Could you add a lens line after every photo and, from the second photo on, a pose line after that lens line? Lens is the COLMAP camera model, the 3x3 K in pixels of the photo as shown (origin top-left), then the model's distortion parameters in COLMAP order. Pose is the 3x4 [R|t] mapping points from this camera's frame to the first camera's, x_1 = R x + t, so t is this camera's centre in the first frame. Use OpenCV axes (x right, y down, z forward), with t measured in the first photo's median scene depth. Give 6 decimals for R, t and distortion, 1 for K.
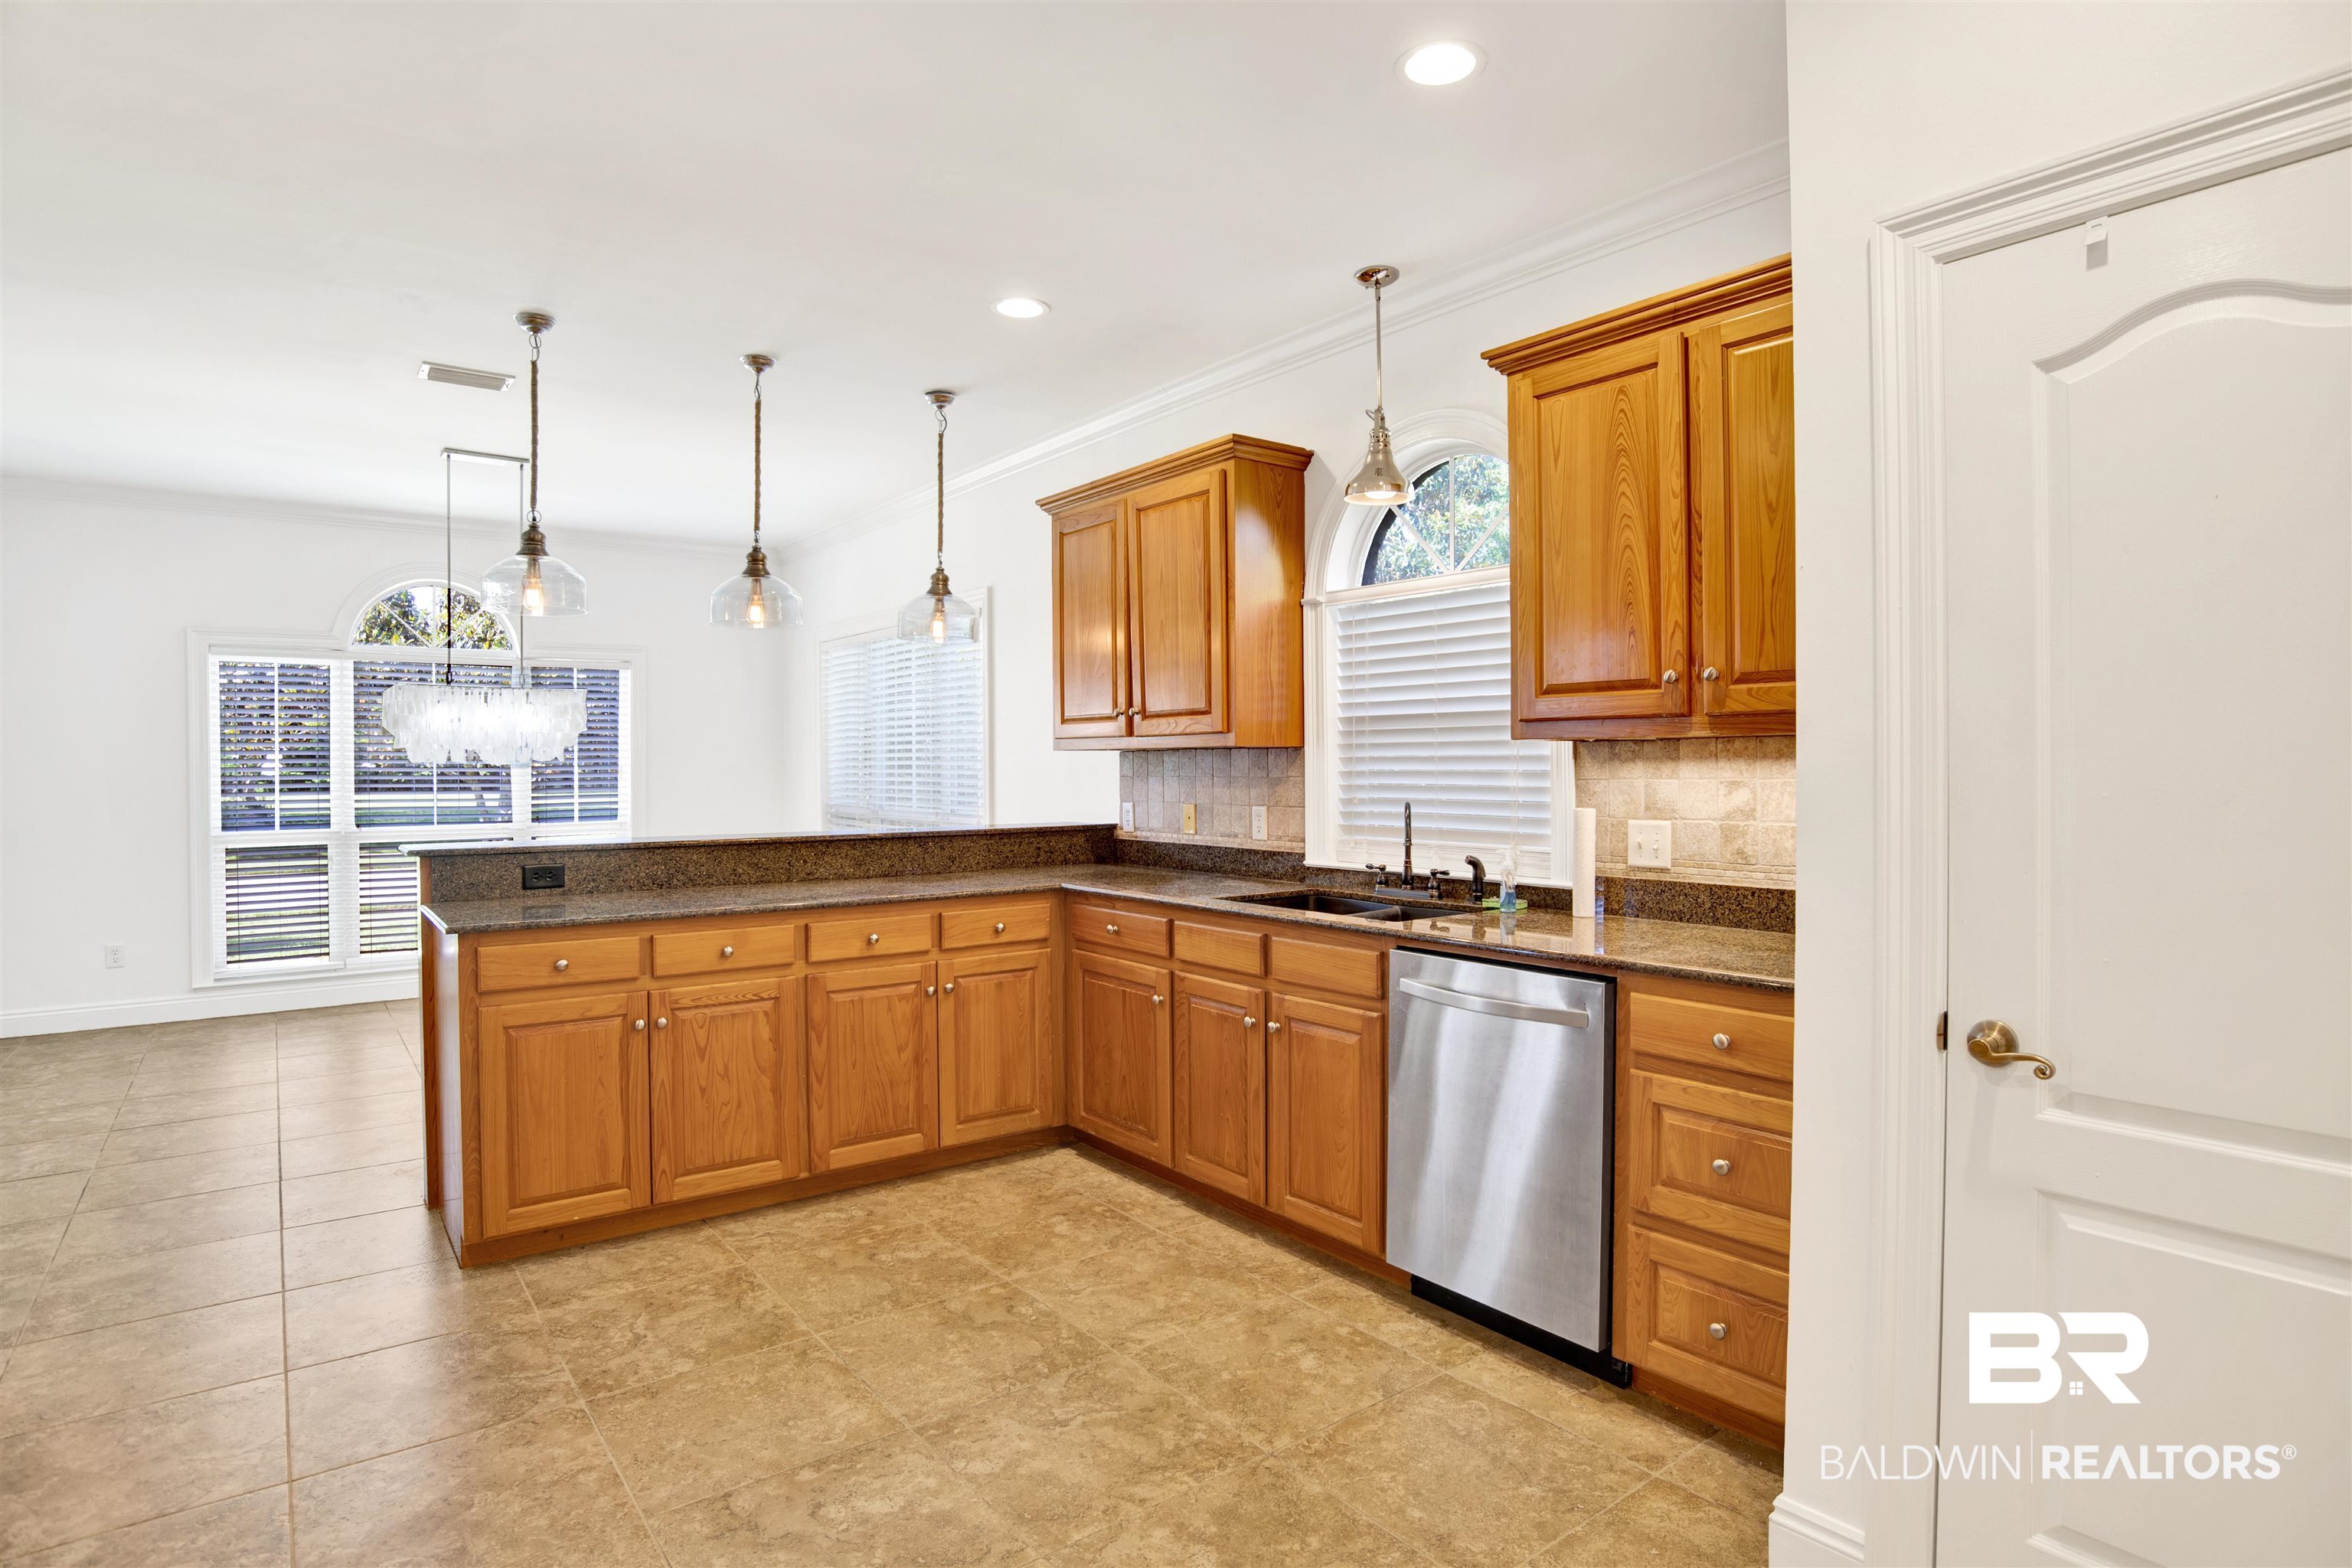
lens RADIAL K [[1220.6, 0, 1180.1], [0, 1220.6, 770.4], [0, 0, 1]] dist [-0.069804, 0.023640]
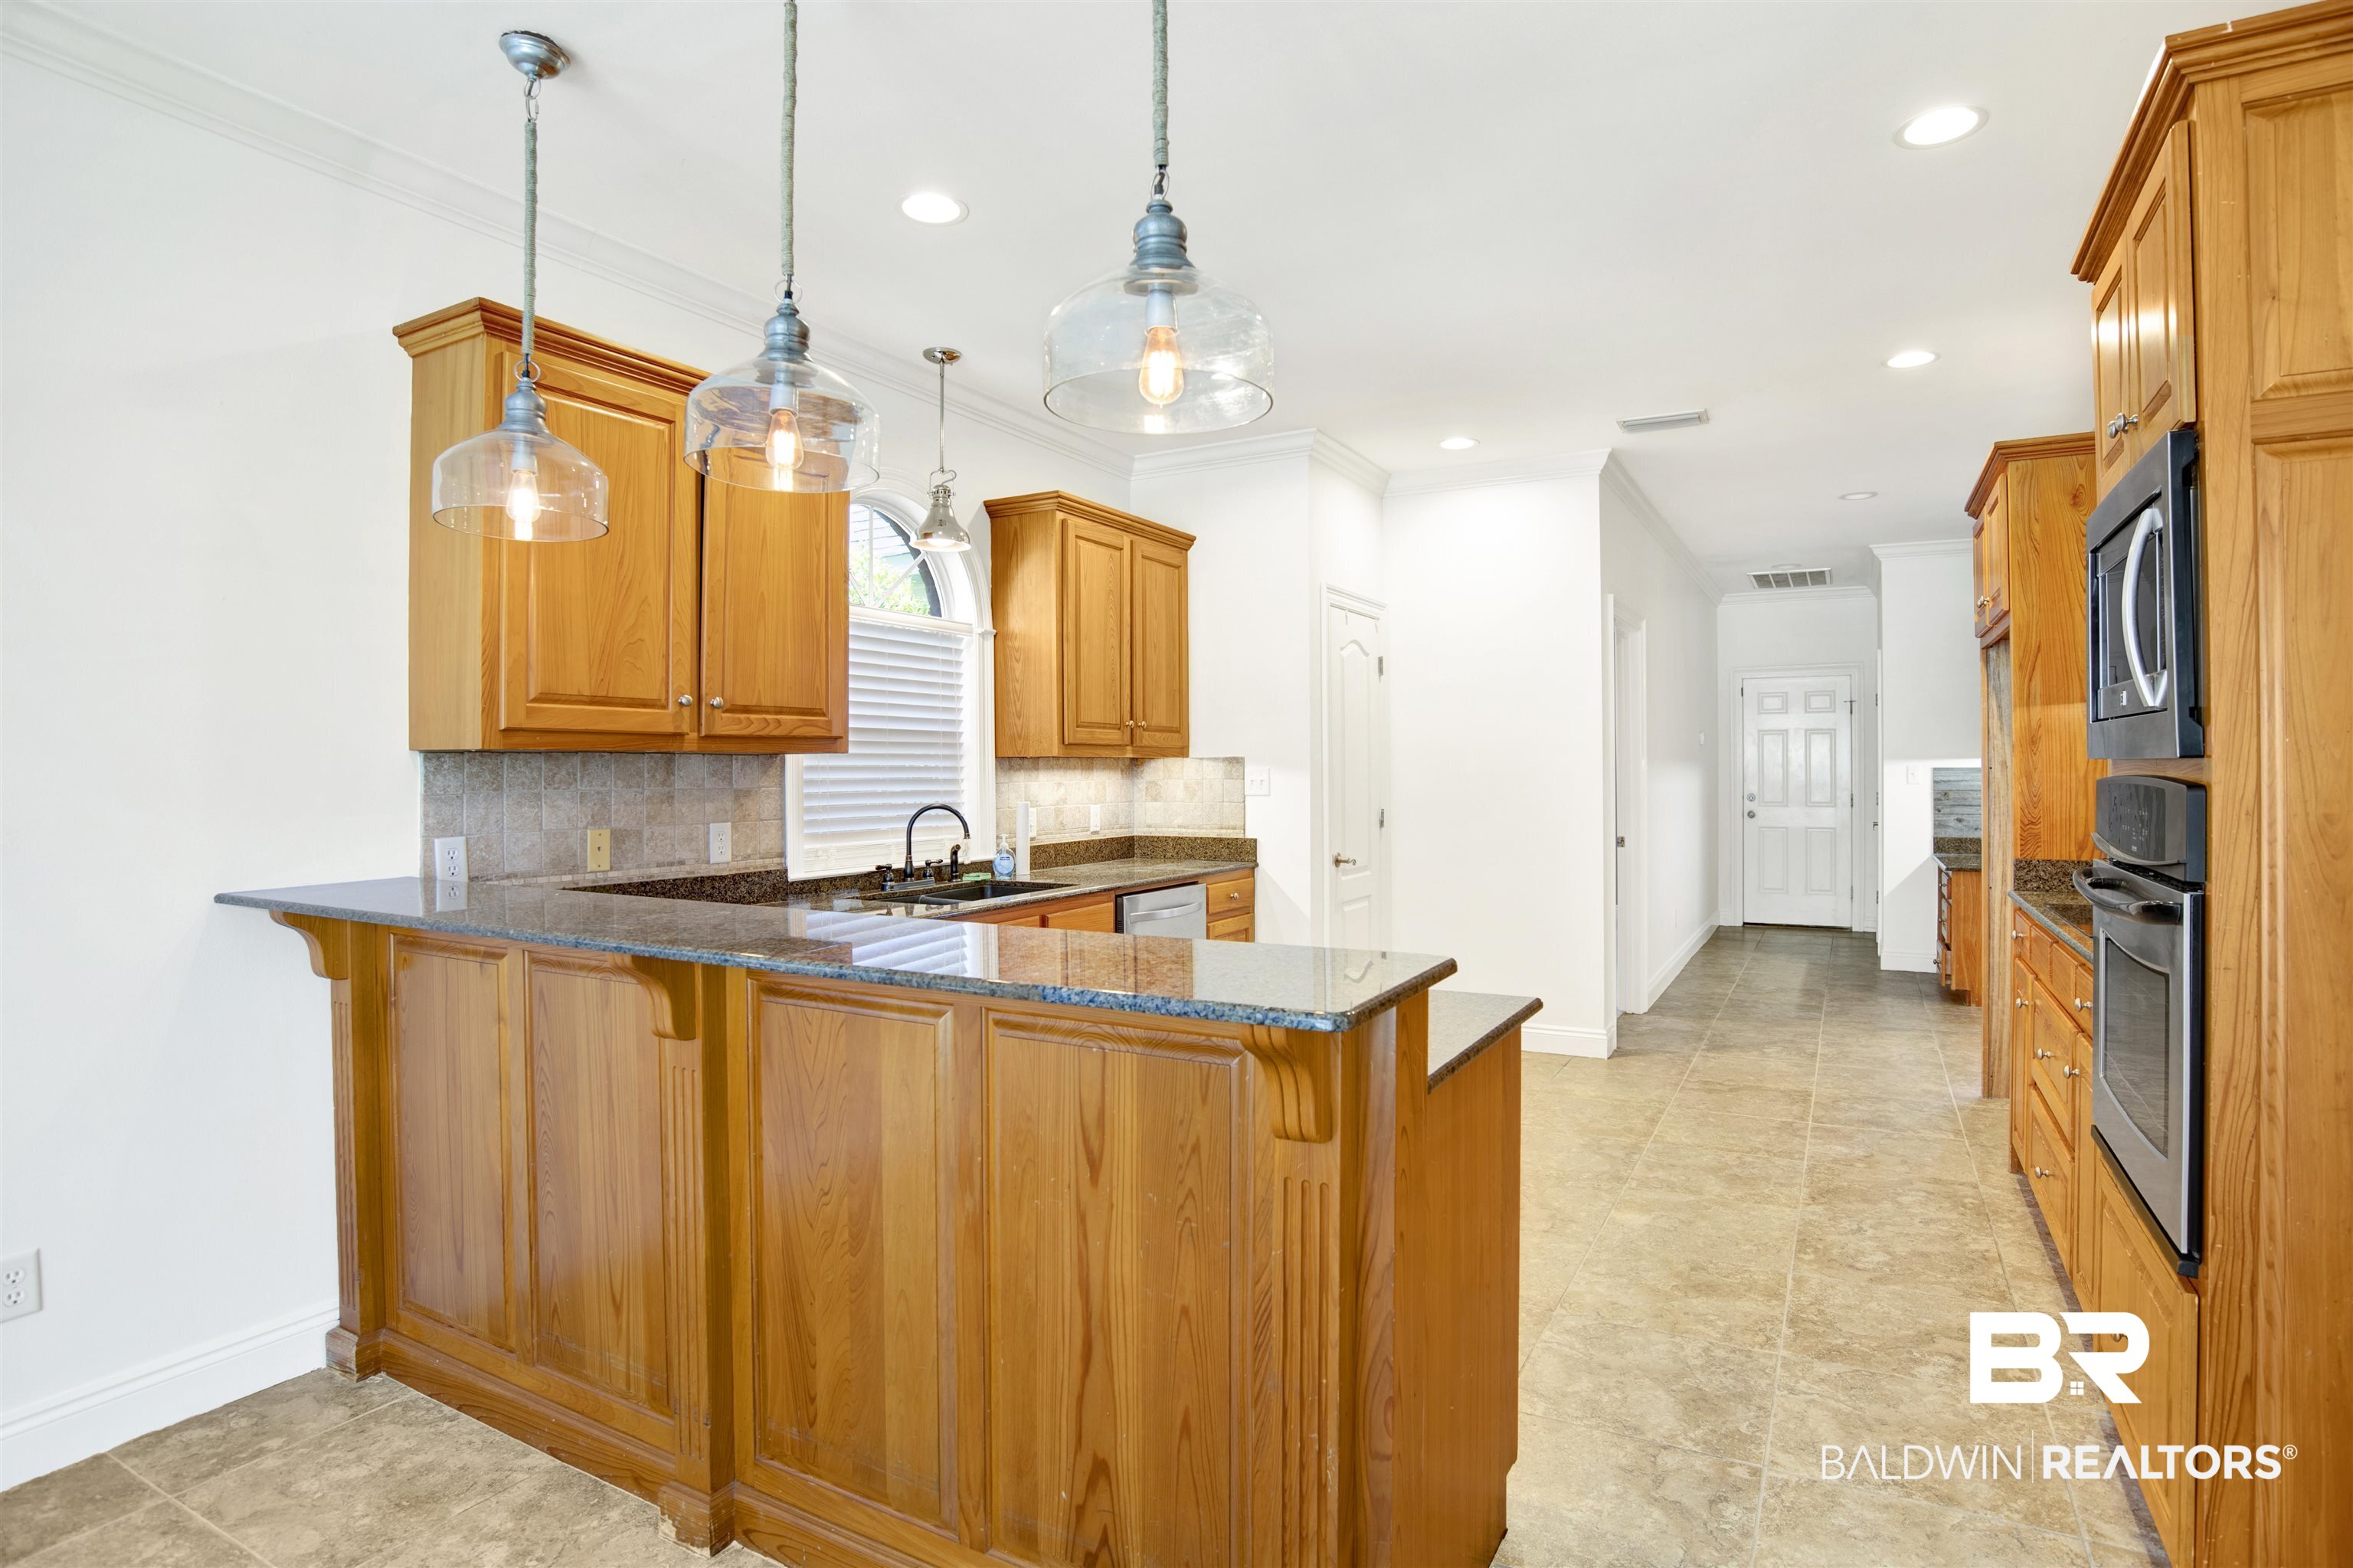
lens RADIAL K [[1221.1, 0, 1157.1], [0, 1221.1, 767.7], [0, 0, 1]] dist [-0.069804, 0.023640]
pose [[-0.376198, 0.008411, 0.926501, -0.953418], [0.011764, 0.999922, -0.004301, -0.002248], [-0.926465, 0.009281, -0.376267, 1.192308]]
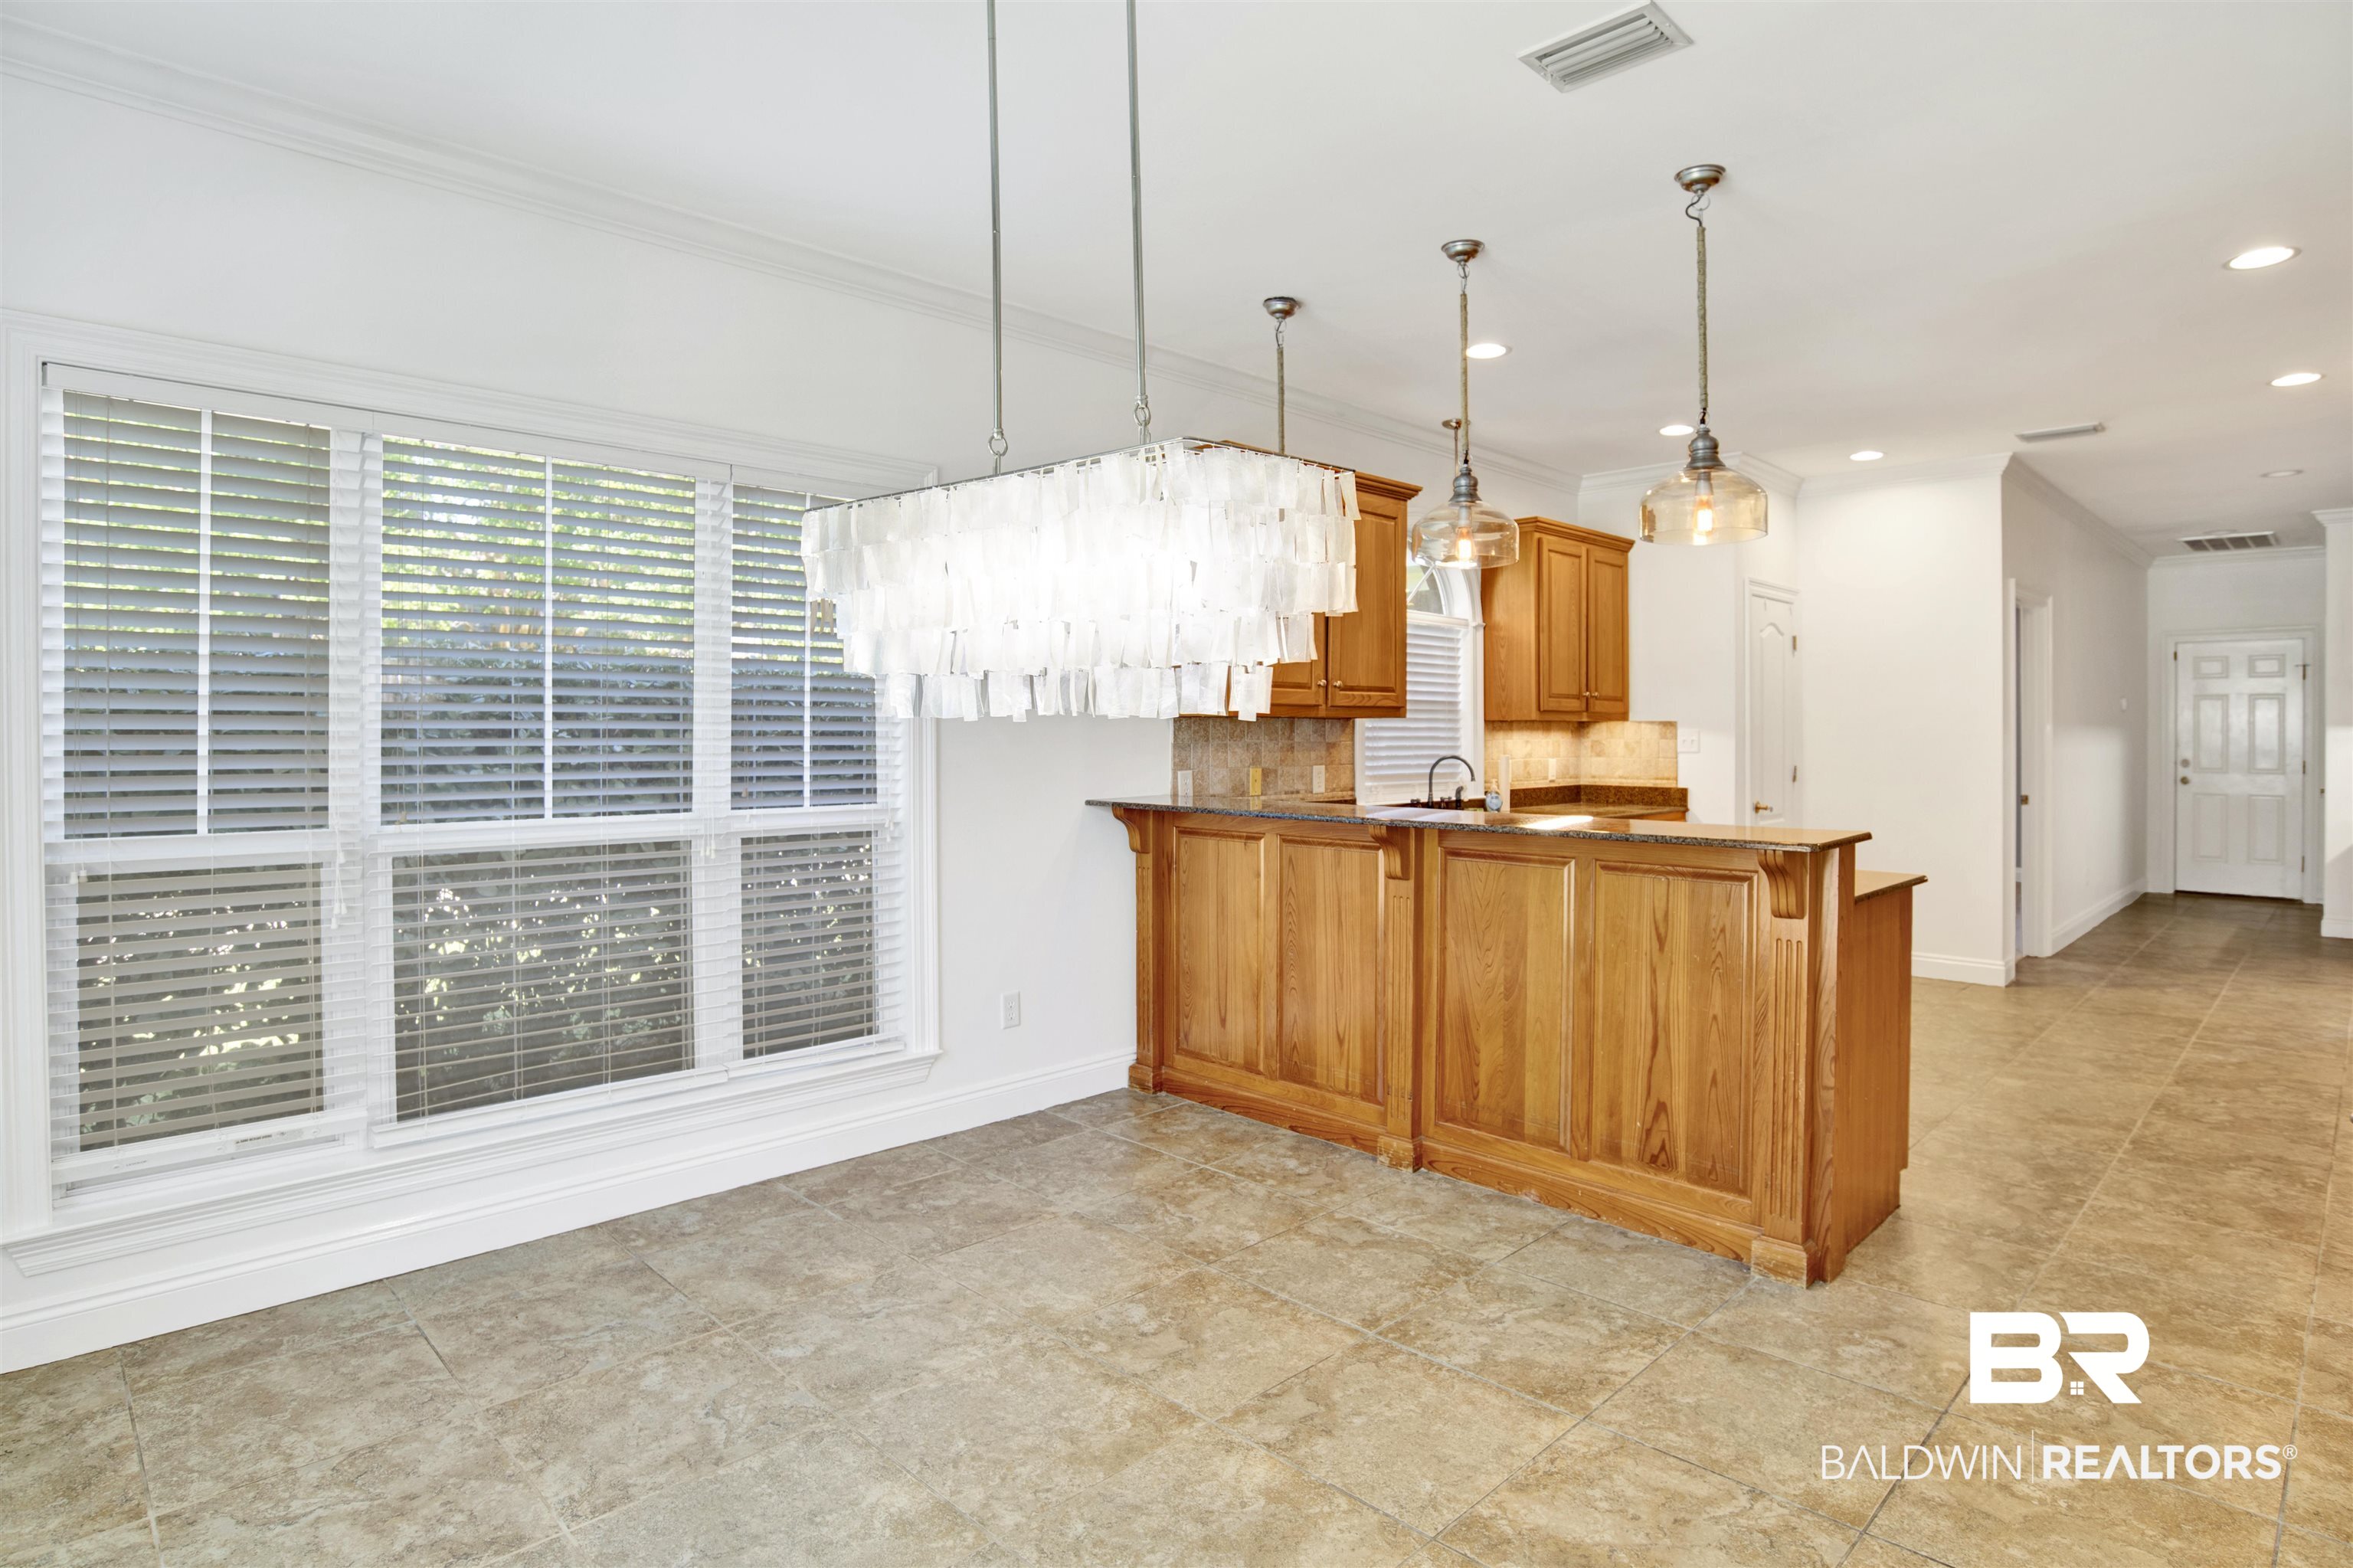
lens RADIAL K [[1221.1, 0, 1201.5], [0, 1221.1, 729.6], [0, 0, 1]] dist [-0.069804, 0.023640]
pose [[-0.124956, 0.005984, 0.992144, -1.316736], [0.004330, 0.999976, -0.005486, -0.001274], [-0.992153, 0.003610, -0.124979, 1.465140]]
